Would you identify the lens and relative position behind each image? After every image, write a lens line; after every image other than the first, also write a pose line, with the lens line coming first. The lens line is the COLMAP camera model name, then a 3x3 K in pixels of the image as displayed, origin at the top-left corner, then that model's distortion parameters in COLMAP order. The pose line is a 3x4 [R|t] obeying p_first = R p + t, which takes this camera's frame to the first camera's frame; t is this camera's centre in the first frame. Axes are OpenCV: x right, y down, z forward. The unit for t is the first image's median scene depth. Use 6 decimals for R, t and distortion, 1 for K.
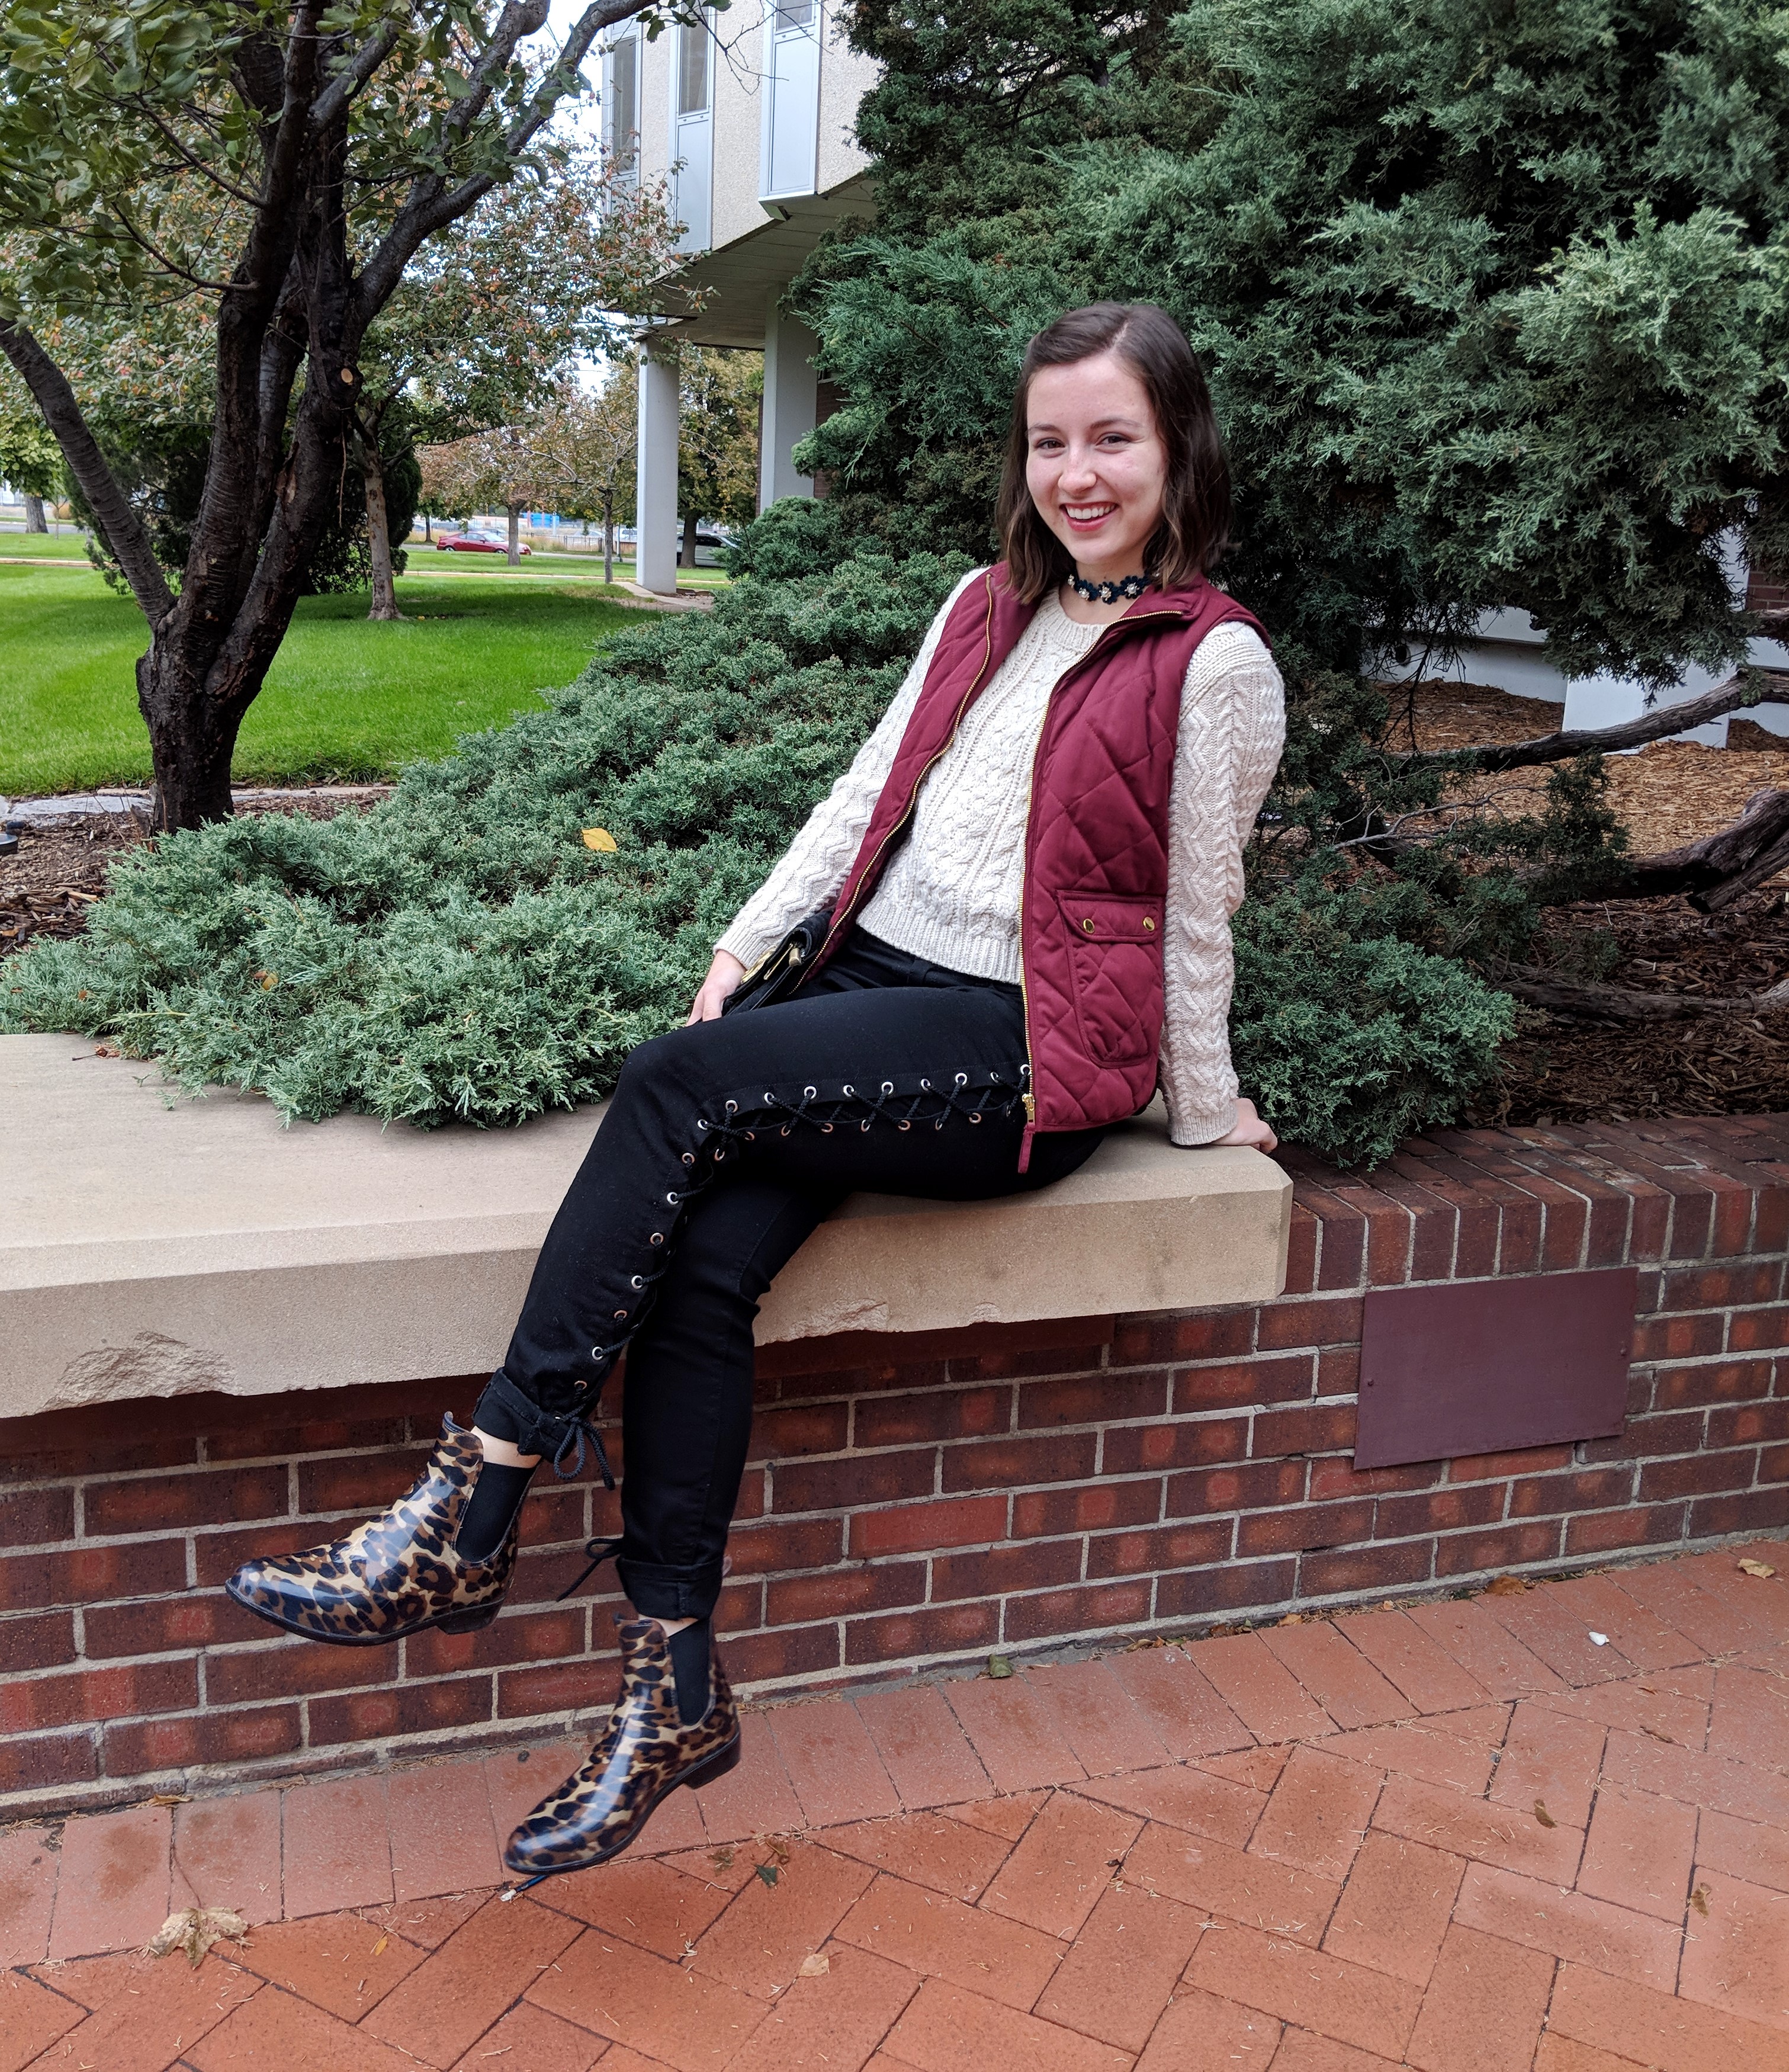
lens RADIAL K [[2039.6, 0, 846.1], [0, 2039.6, 900.2], [0, 0, 1]] dist [0.017798, -0.002240]
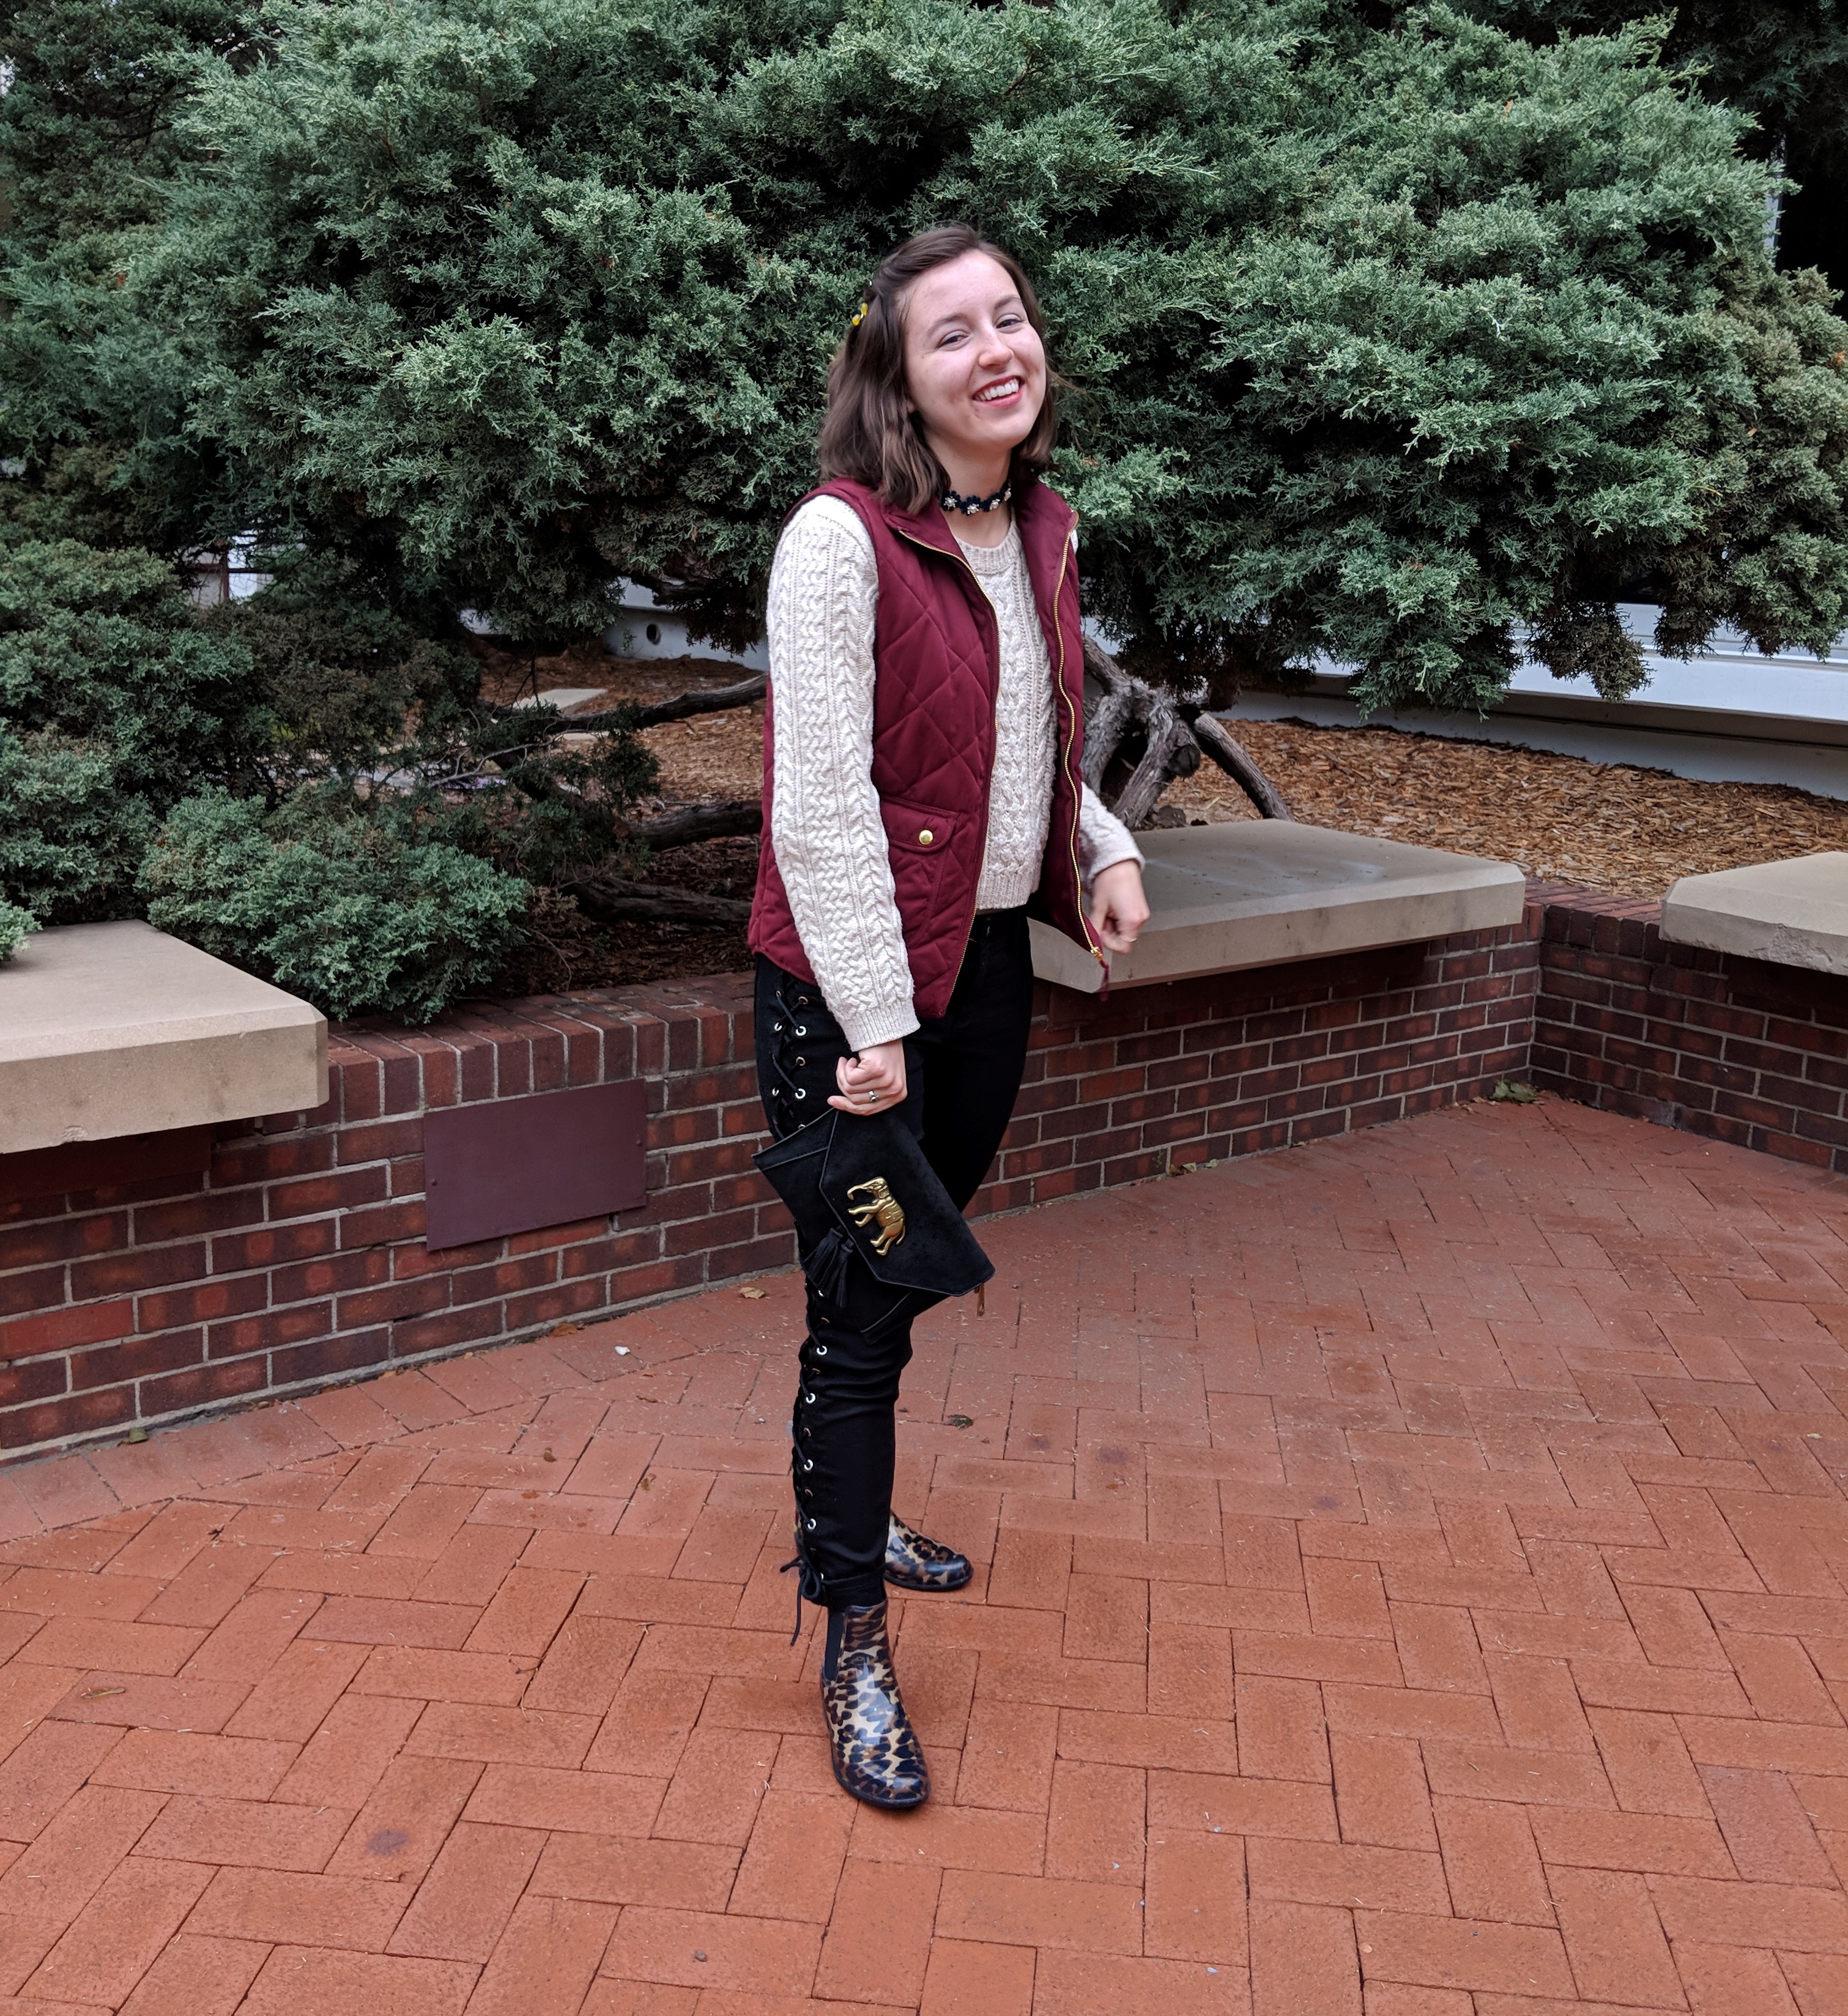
lens RADIAL K [[2097.9, 0, 949.8], [0, 2097.9, 931.8], [0, 0, 1]] dist [0.065099, -0.164801]
pose [[0.930254, -0.078717, 0.358372, 0.097322], [0.070498, 0.996863, 0.035967, 0.053510], [-0.360080, -0.008193, 0.932886, -0.384841]]
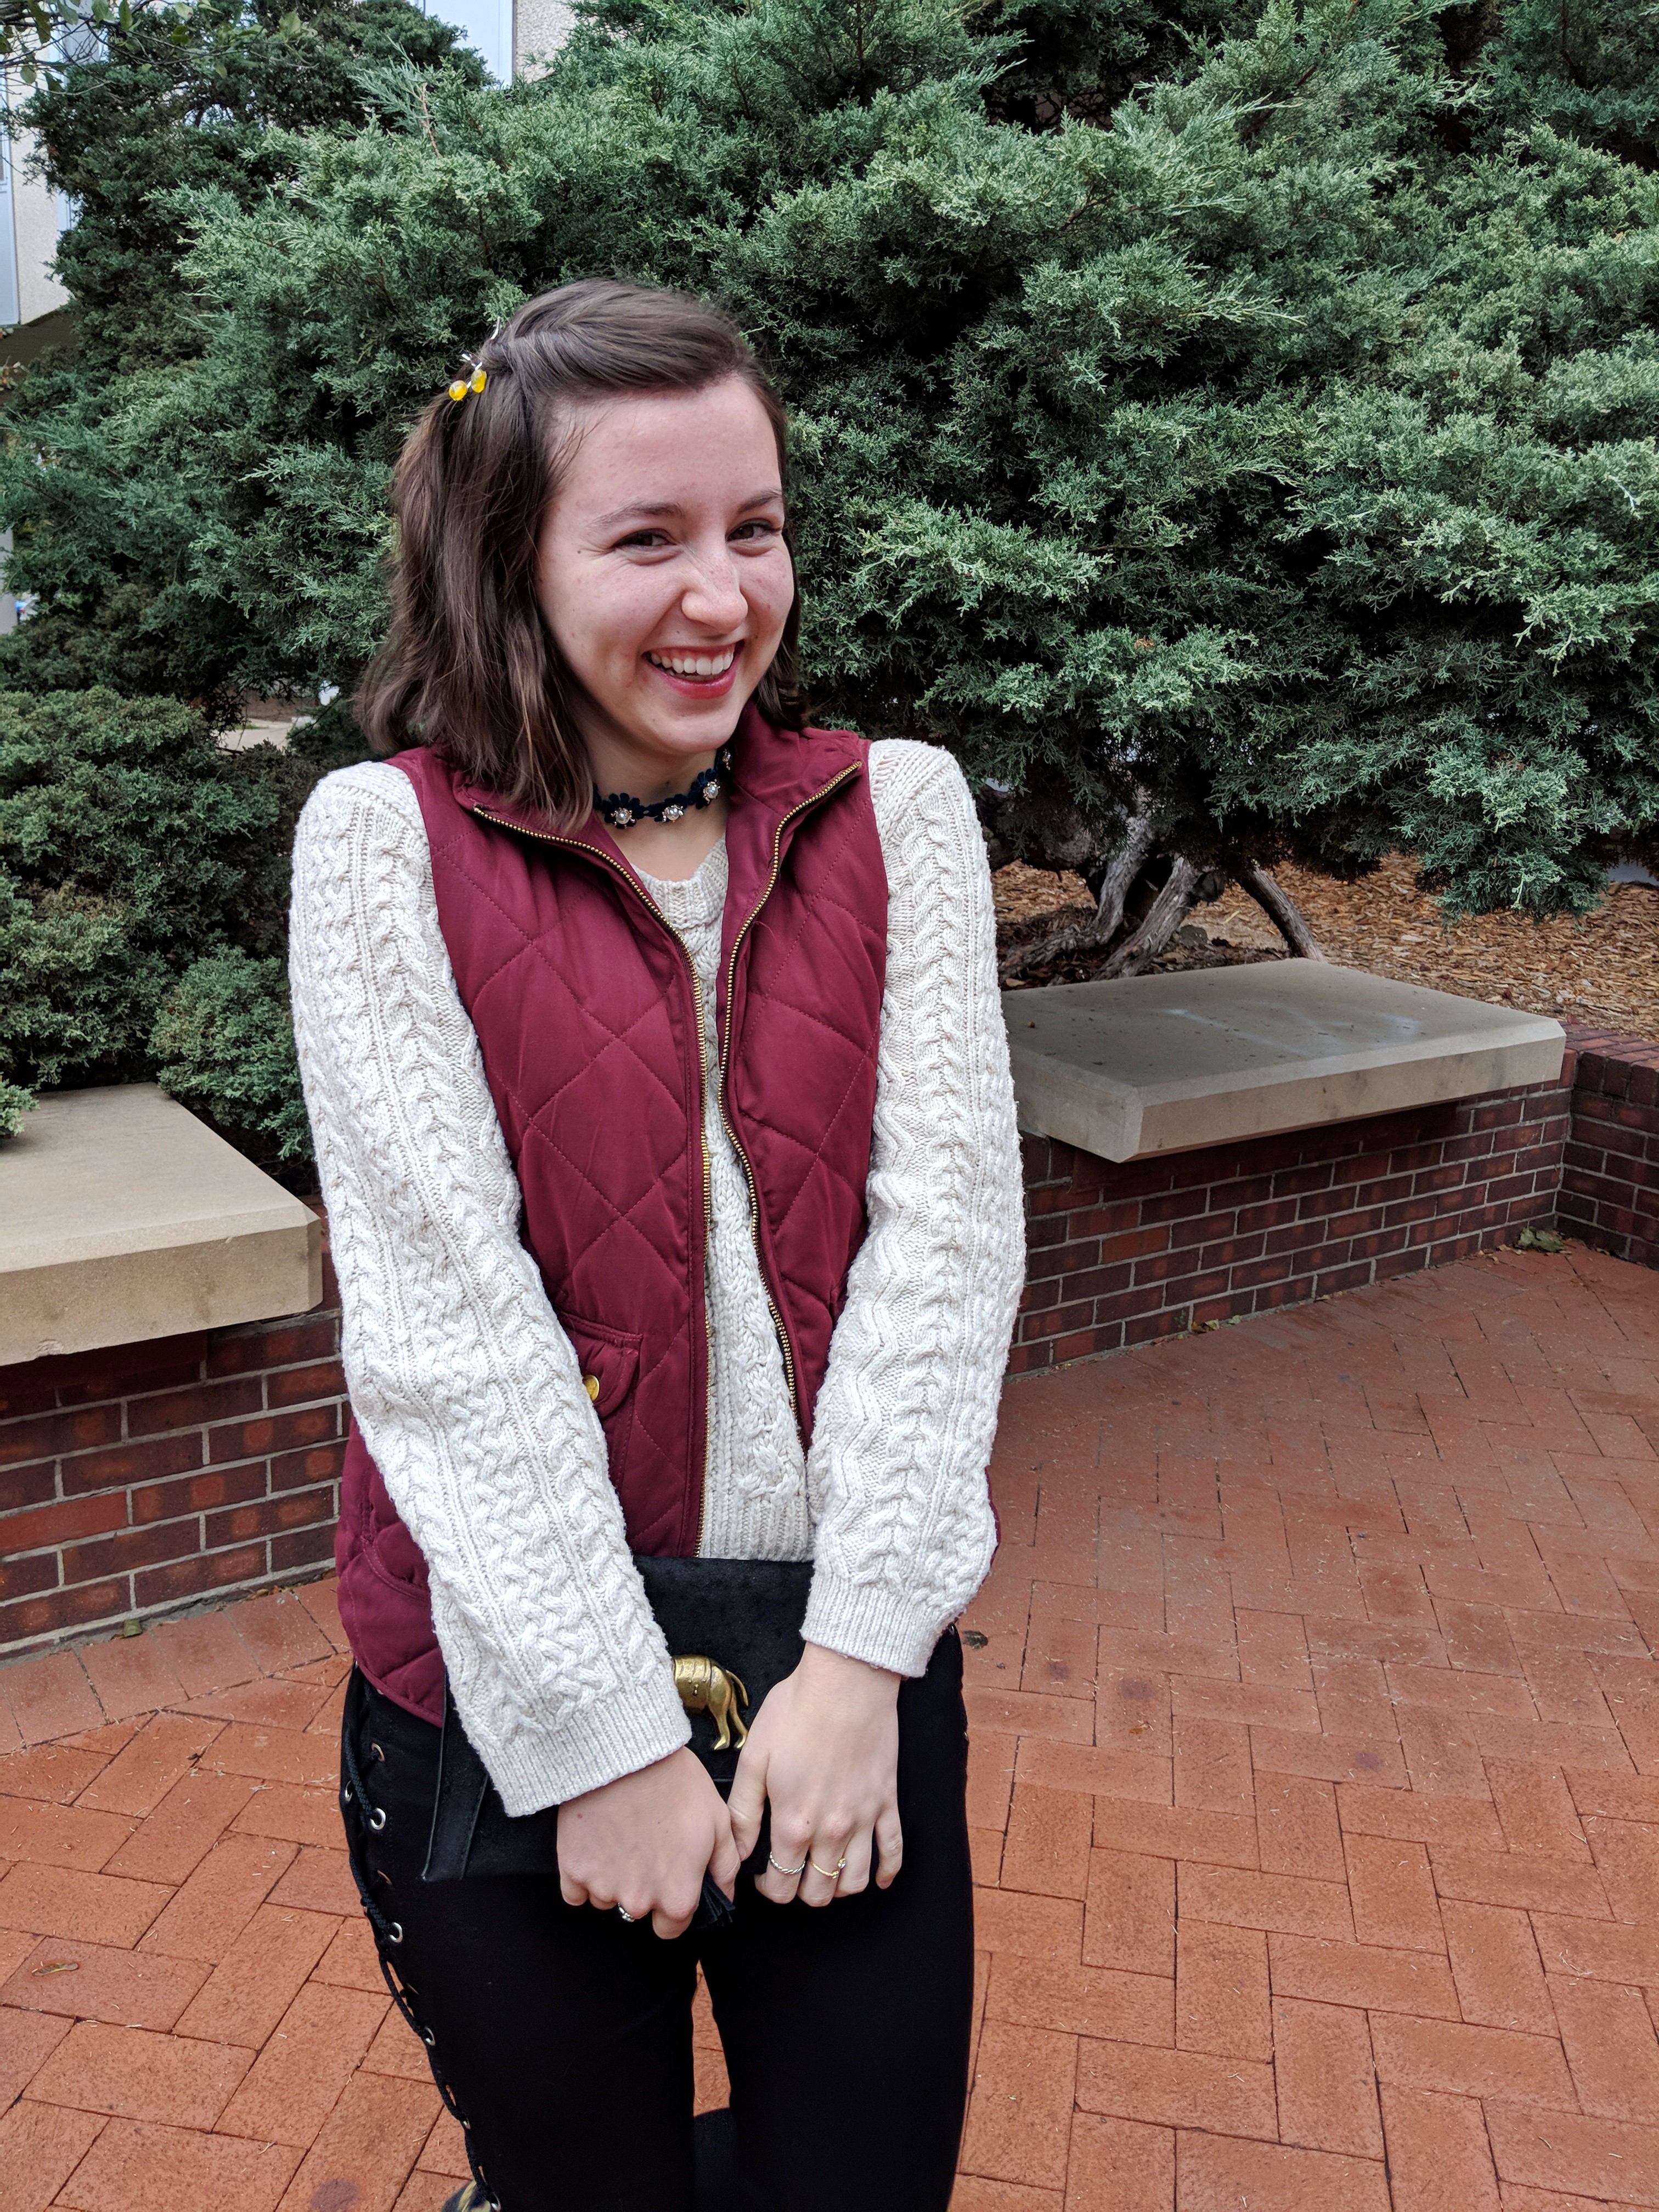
lens RADIAL K [[1899.1, 0, 833.8], [0, 1899.1, 1064.9], [0, 0, 1]] dist [0.038501, -0.100792]
pose [[0.955009, -0.070688, 0.288029, 0.169726], [0.052120, 0.996068, 0.071642, -0.023100], [-0.291961, -0.053407, 0.954938, -0.199084]]
